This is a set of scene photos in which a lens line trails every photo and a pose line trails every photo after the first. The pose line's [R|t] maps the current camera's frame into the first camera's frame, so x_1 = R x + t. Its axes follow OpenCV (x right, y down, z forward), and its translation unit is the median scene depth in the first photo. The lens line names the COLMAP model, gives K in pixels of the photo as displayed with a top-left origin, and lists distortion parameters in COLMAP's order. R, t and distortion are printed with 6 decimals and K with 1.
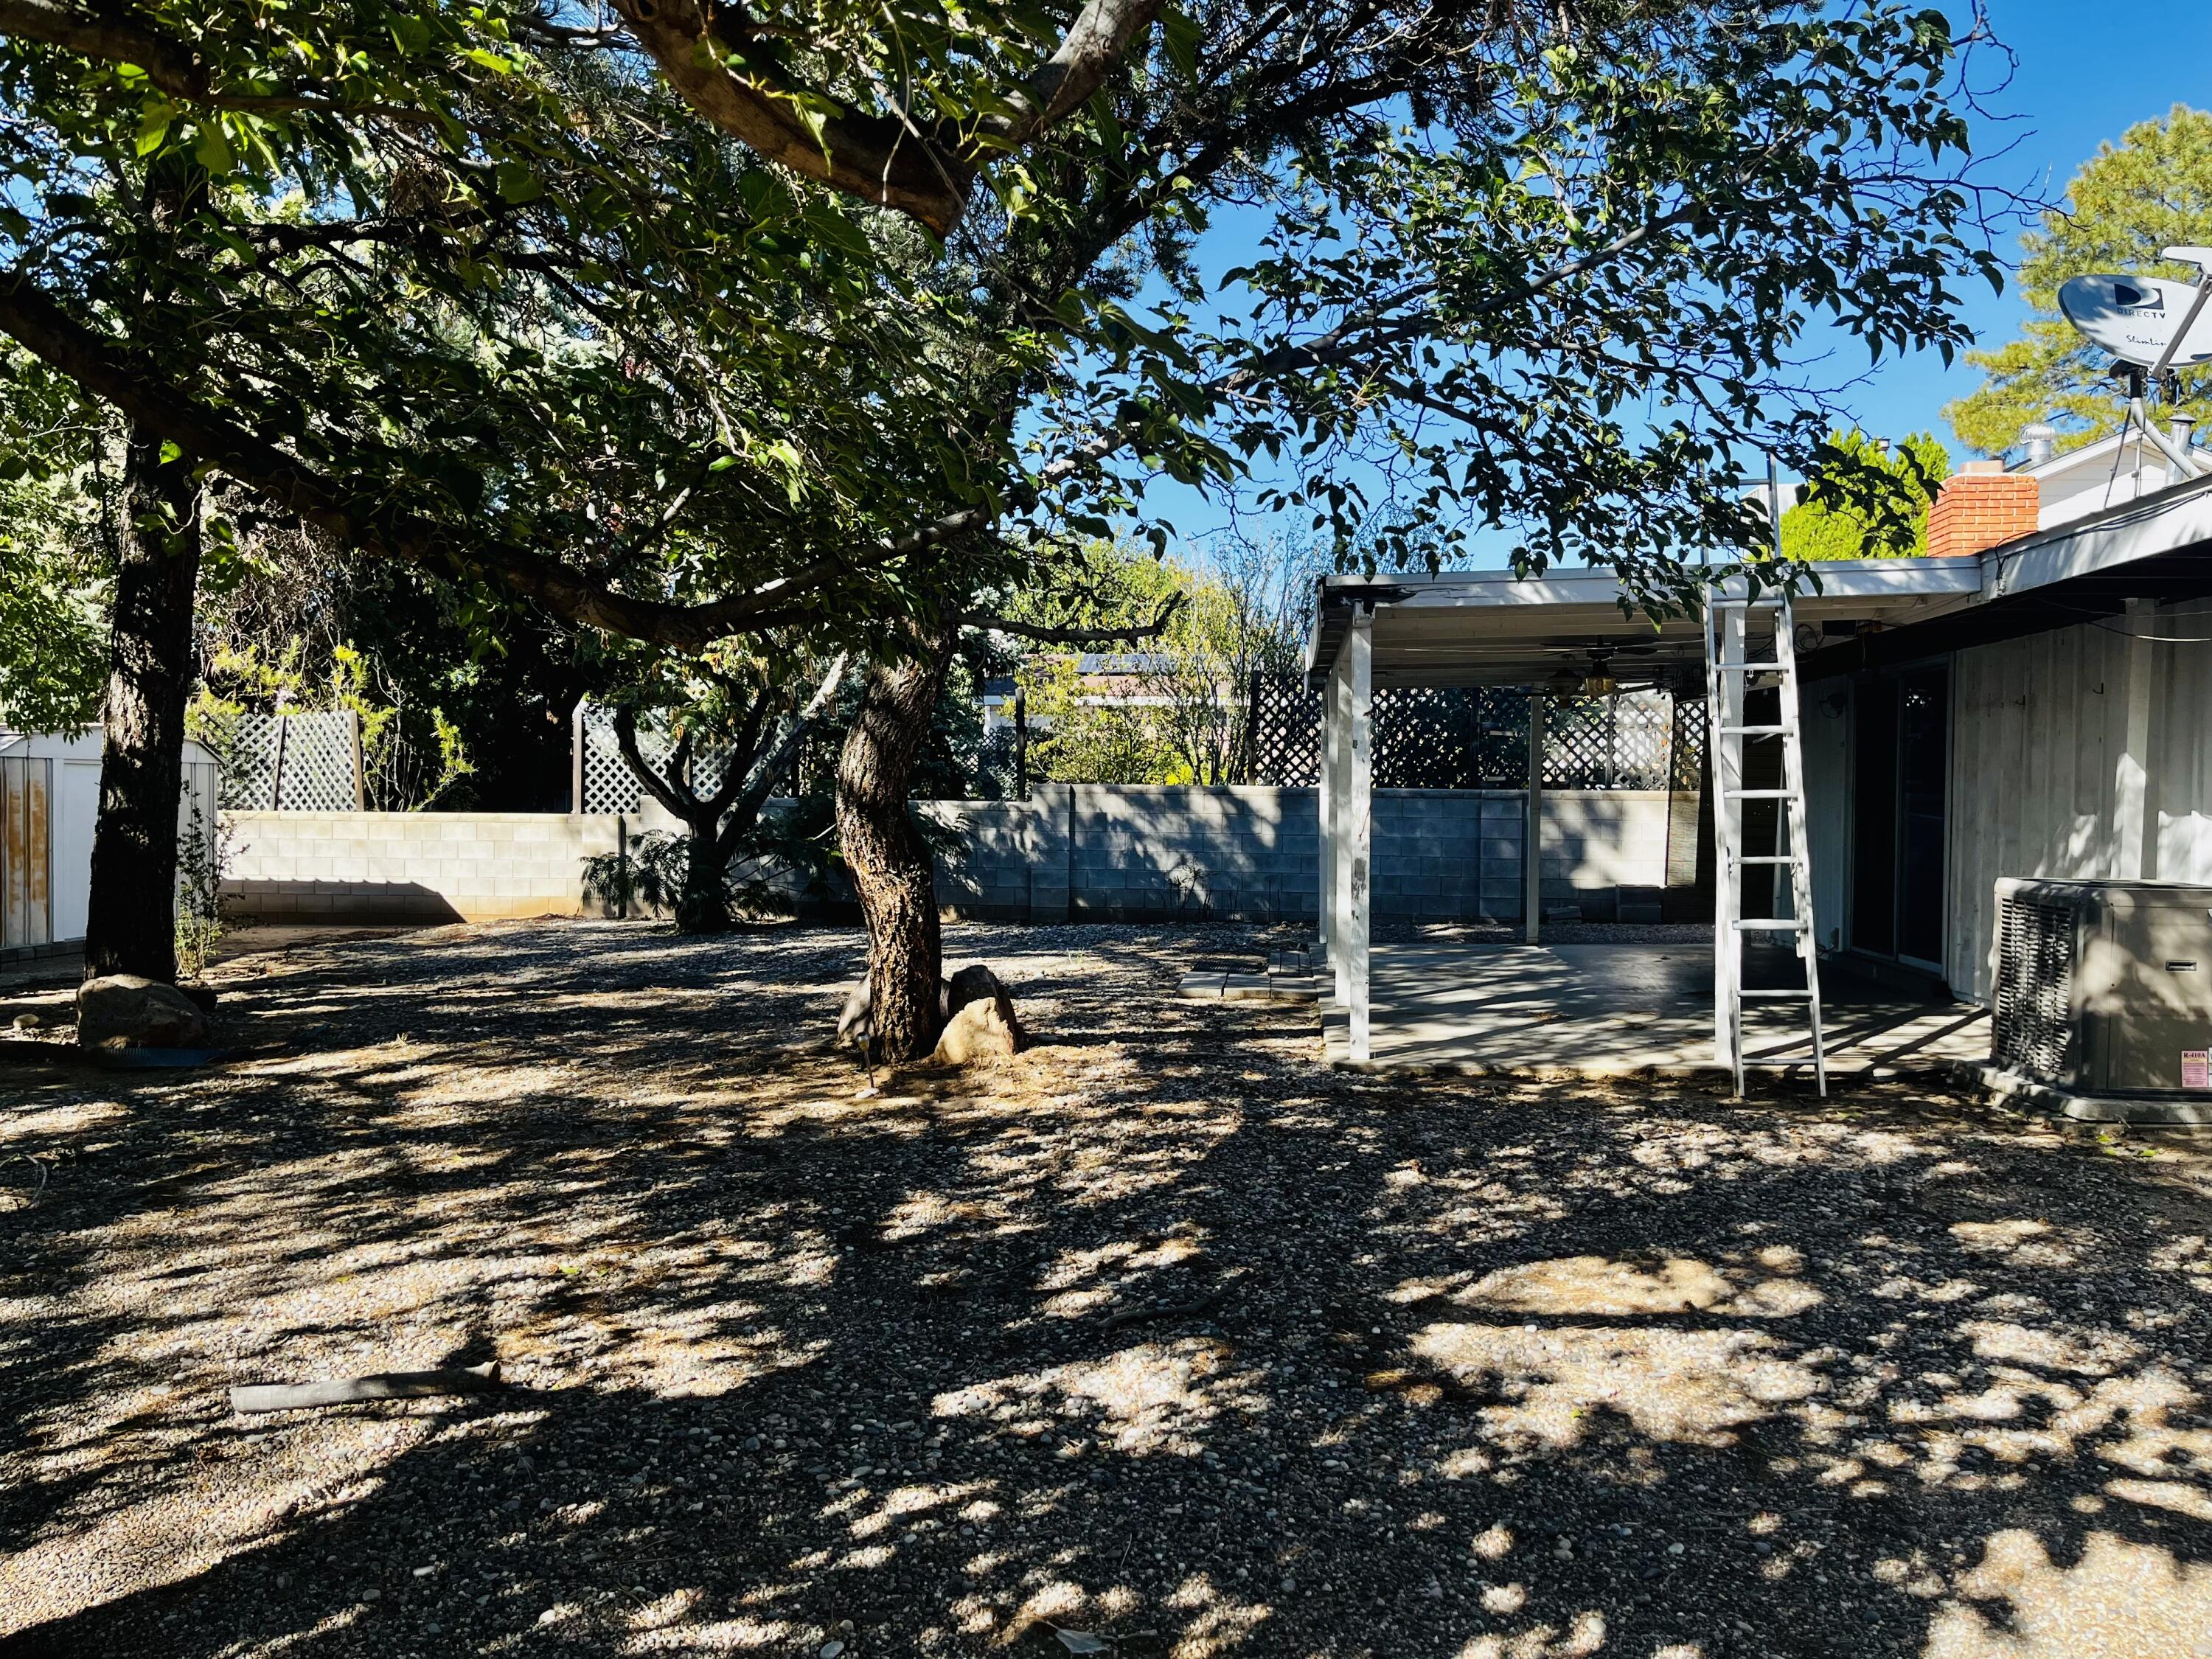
lens RADIAL K [[1683.3, 0, 1102.5], [0, 1683.3, 814.3], [0, 0, 1]] dist [0.044709, -0.047944]
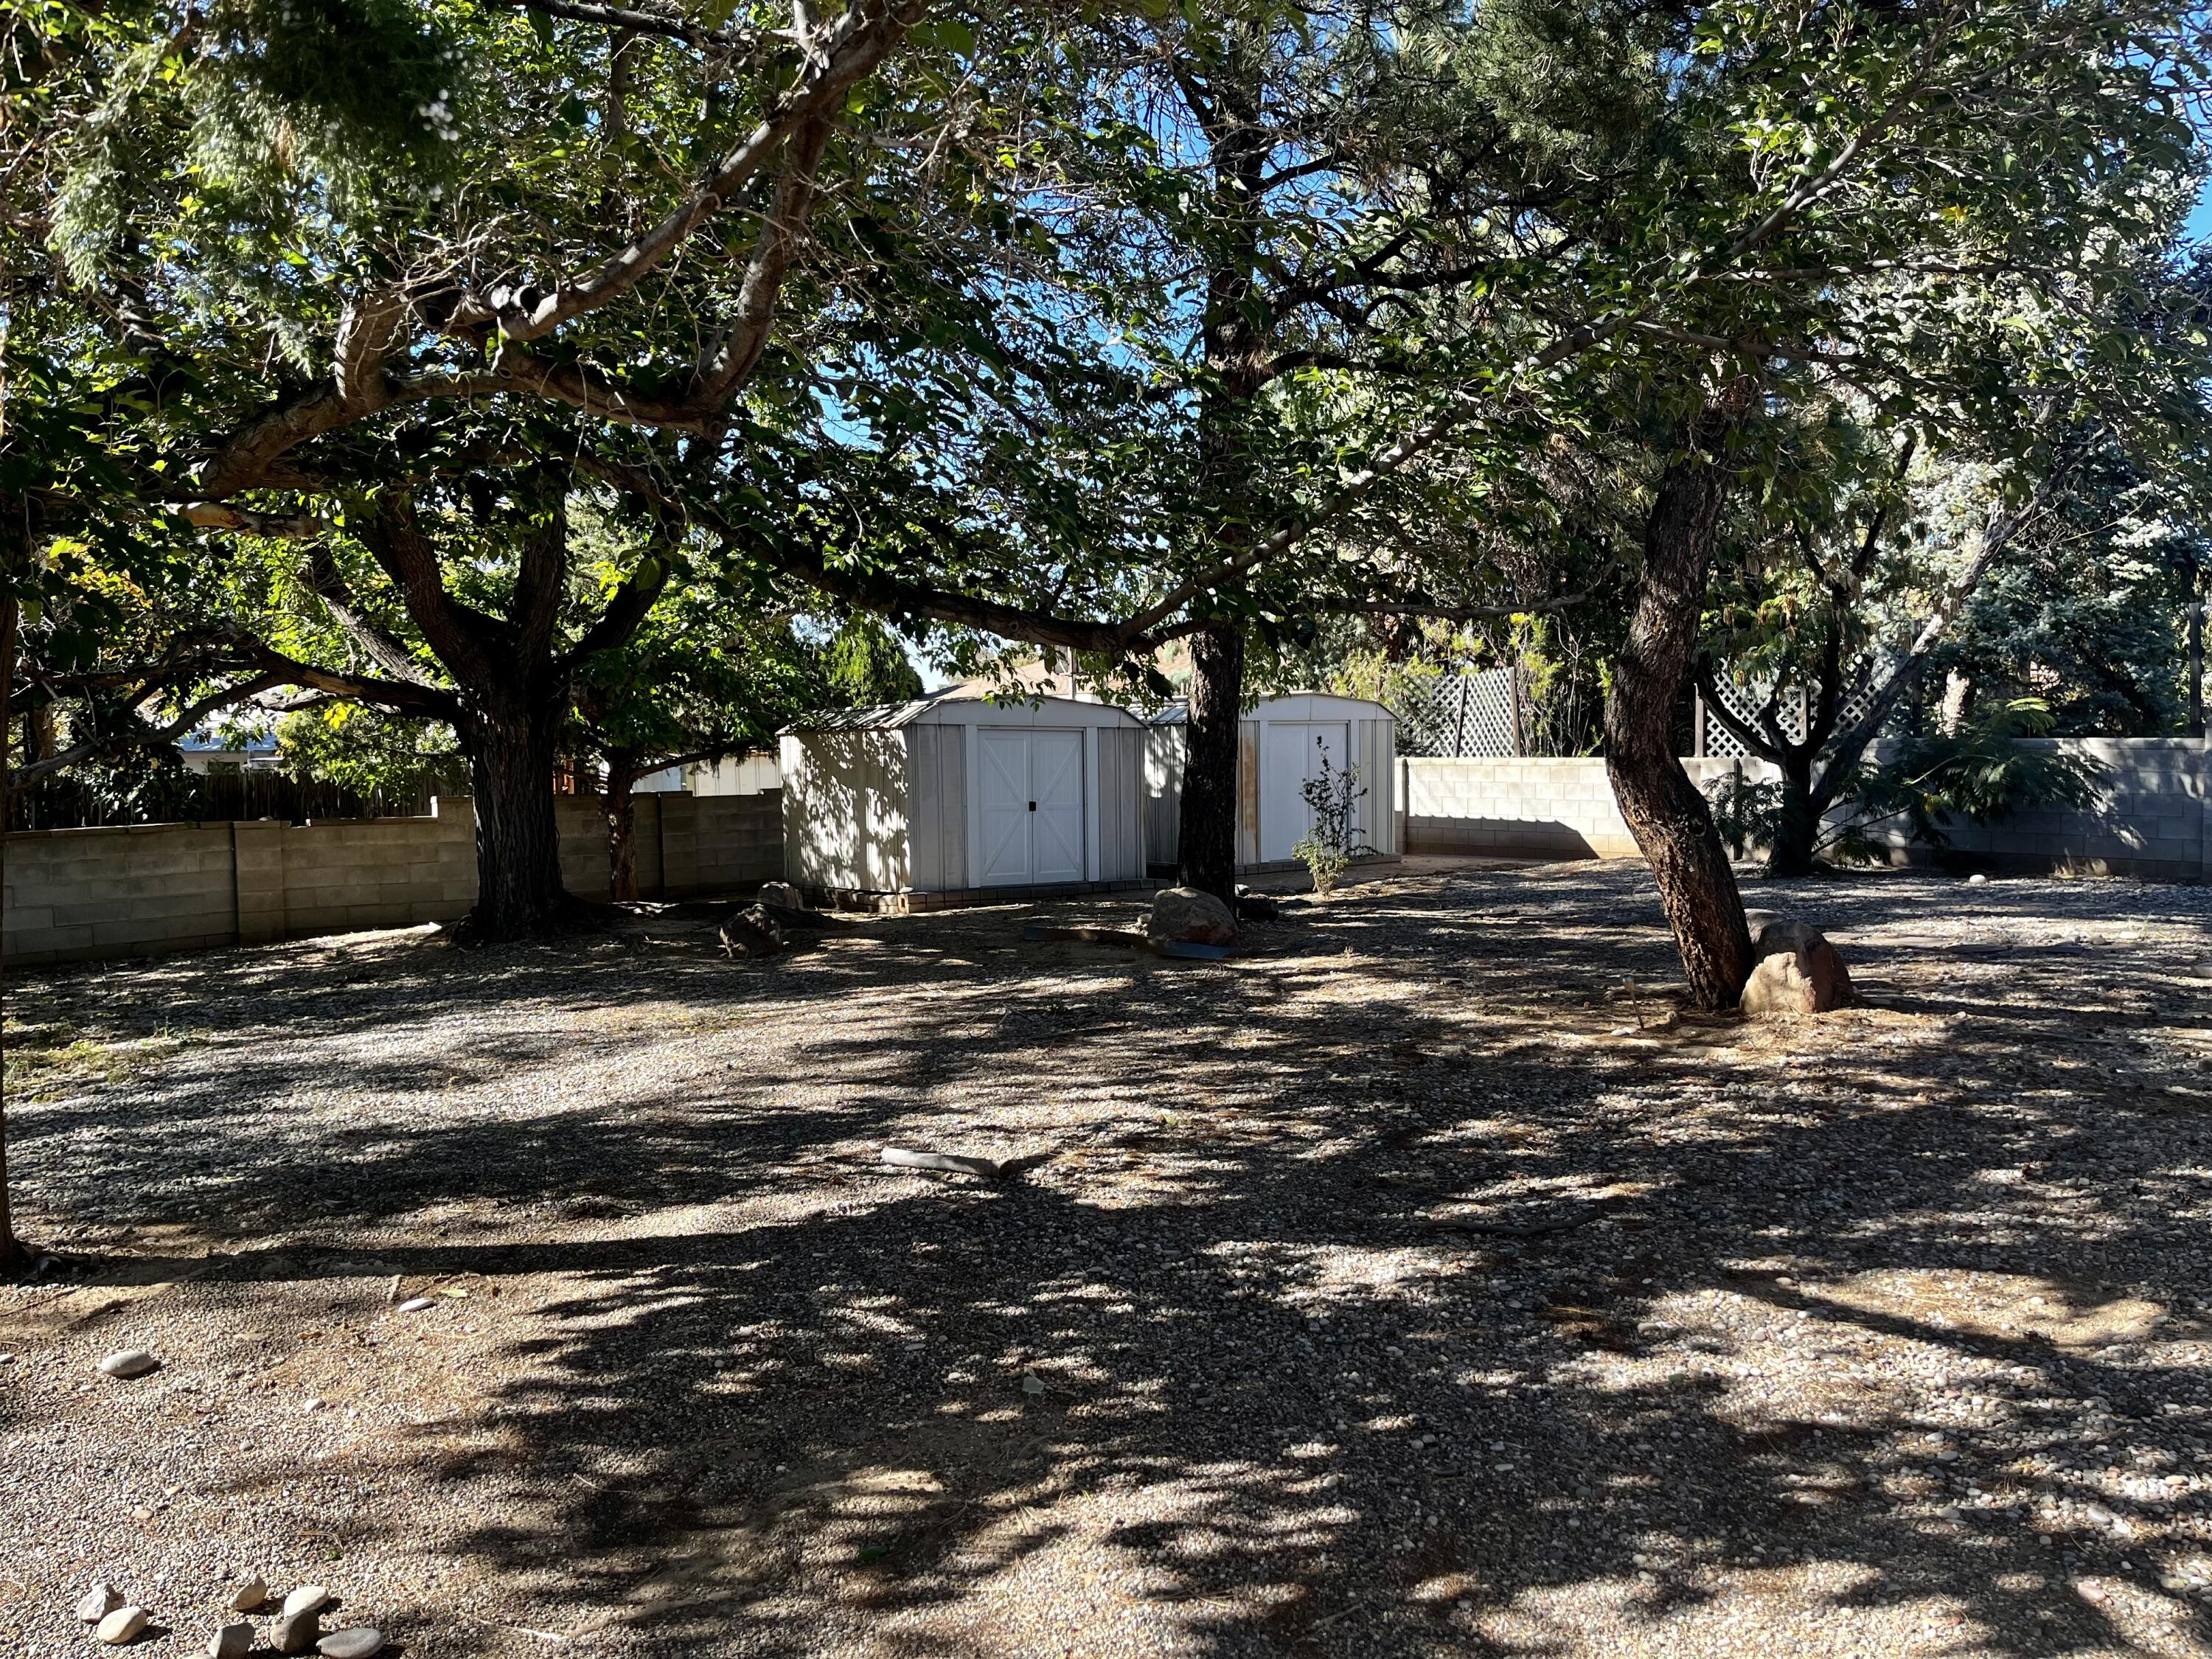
lens RADIAL K [[1683.3, 0, 1112.7], [0, 1683.3, 837.6], [0, 0, 1]] dist [0.044709, -0.047944]
pose [[0.710020, 0.024762, -0.703746, 0.663389], [0.011106, 0.998863, 0.046351, -0.013836], [0.704094, -0.040726, 0.708938, 0.059502]]
